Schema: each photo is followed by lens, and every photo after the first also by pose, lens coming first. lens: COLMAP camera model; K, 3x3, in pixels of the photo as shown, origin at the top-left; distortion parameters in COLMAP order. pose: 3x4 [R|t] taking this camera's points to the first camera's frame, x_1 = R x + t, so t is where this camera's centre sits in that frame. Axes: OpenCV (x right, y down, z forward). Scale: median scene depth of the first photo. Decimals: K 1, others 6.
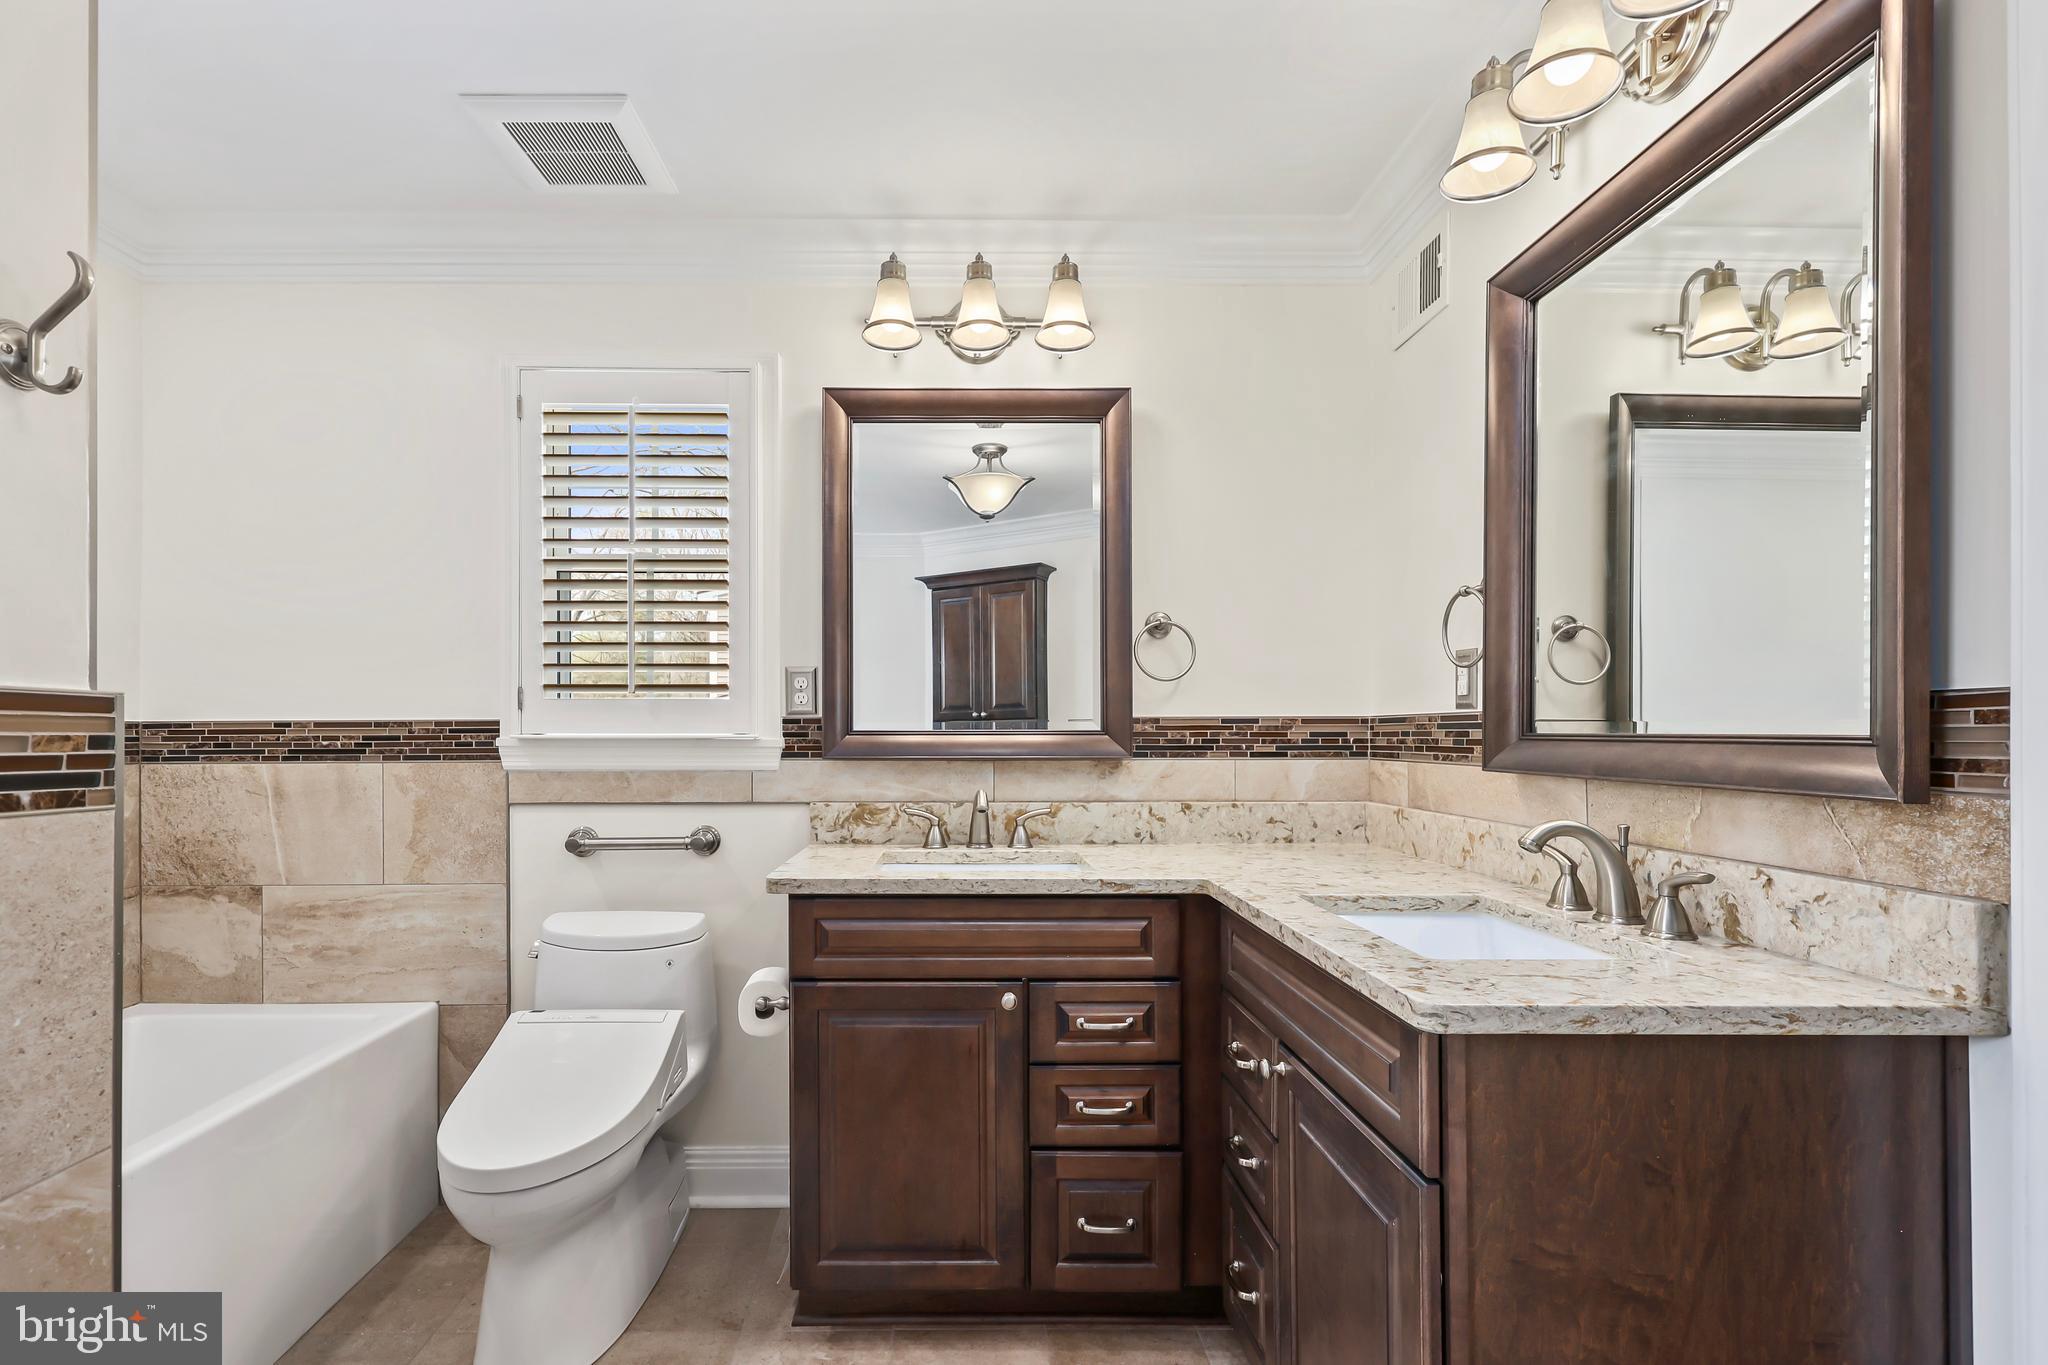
lens RADIAL K [[933.4, 0, 985.1], [0, 933.4, 725.0], [0, 0, 1]] dist [0.008314, -0.000282]
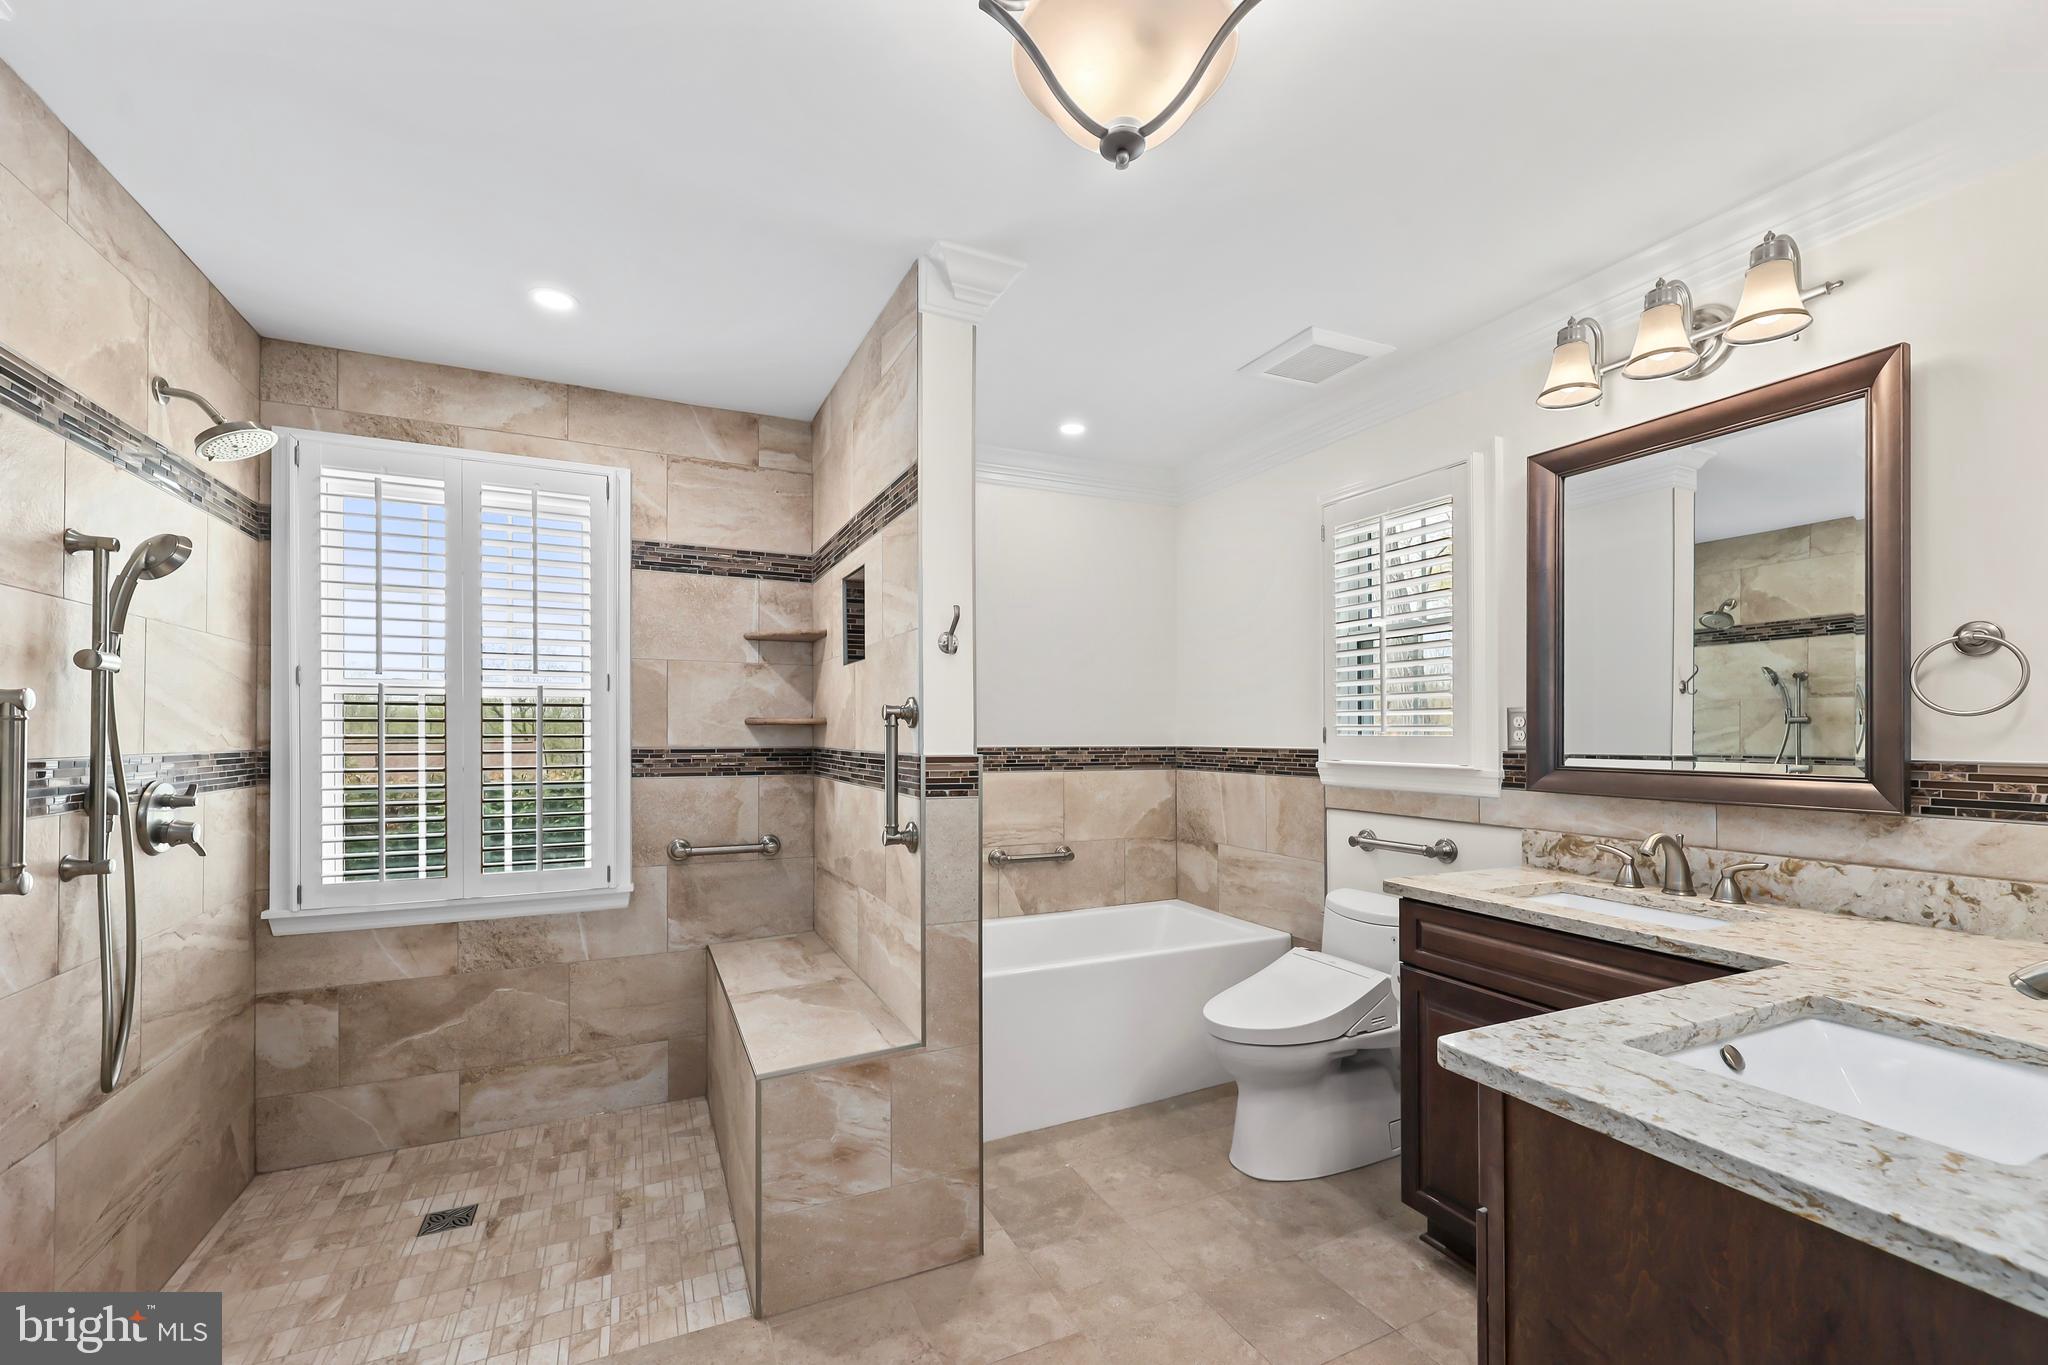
lens RADIAL K [[836.6, 0, 1022.5], [0, 836.6, 730.5], [0, 0, 1]] dist [0.001236, 0.000112]
pose [[0.426318, -0.000983, -0.904573, 0.466870], [0.003044, 0.999995, 0.000348, -0.037014], [0.904568, -0.002902, 0.426319, 0.028214]]
